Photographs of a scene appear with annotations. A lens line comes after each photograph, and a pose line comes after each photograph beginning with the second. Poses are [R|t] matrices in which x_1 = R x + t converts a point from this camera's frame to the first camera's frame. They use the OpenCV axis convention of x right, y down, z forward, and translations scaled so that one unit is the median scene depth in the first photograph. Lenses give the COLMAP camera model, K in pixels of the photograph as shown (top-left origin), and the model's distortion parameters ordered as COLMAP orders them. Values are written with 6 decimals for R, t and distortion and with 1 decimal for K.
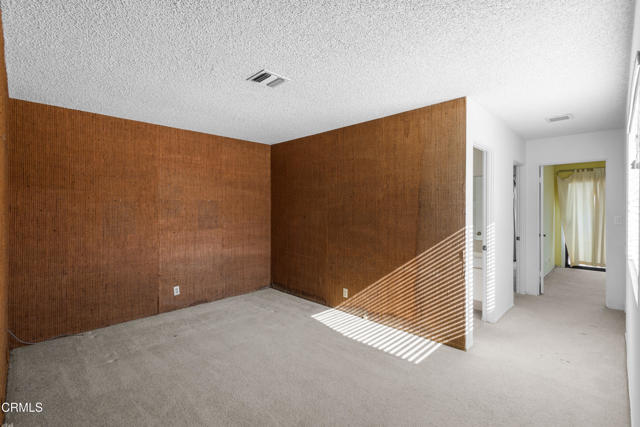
lens RADIAL K [[298.1, 0, 322.0], [0, 298.1, 207.9], [0, 0, 1]] dist [0.000070, -0.000210]
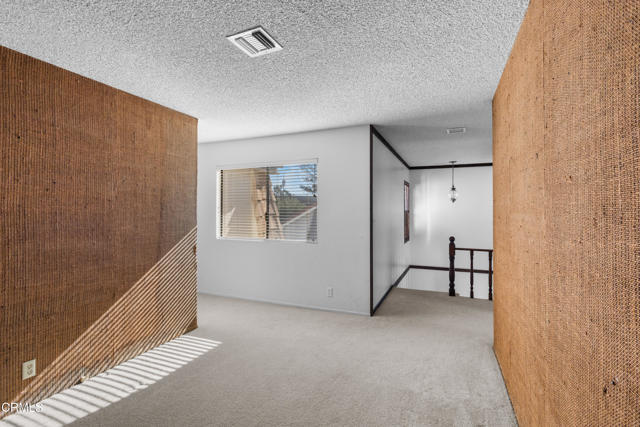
lens RADIAL K [[298.1, 0, 323.2], [0, 298.1, 213.2], [0, 0, 1]] dist [0.000070, -0.000210]
pose [[-0.373994, -0.002042, 0.927429, -0.796803], [0.003815, 0.999986, 0.003740, 0.010082], [-0.927423, 0.004937, -0.373981, 0.932358]]
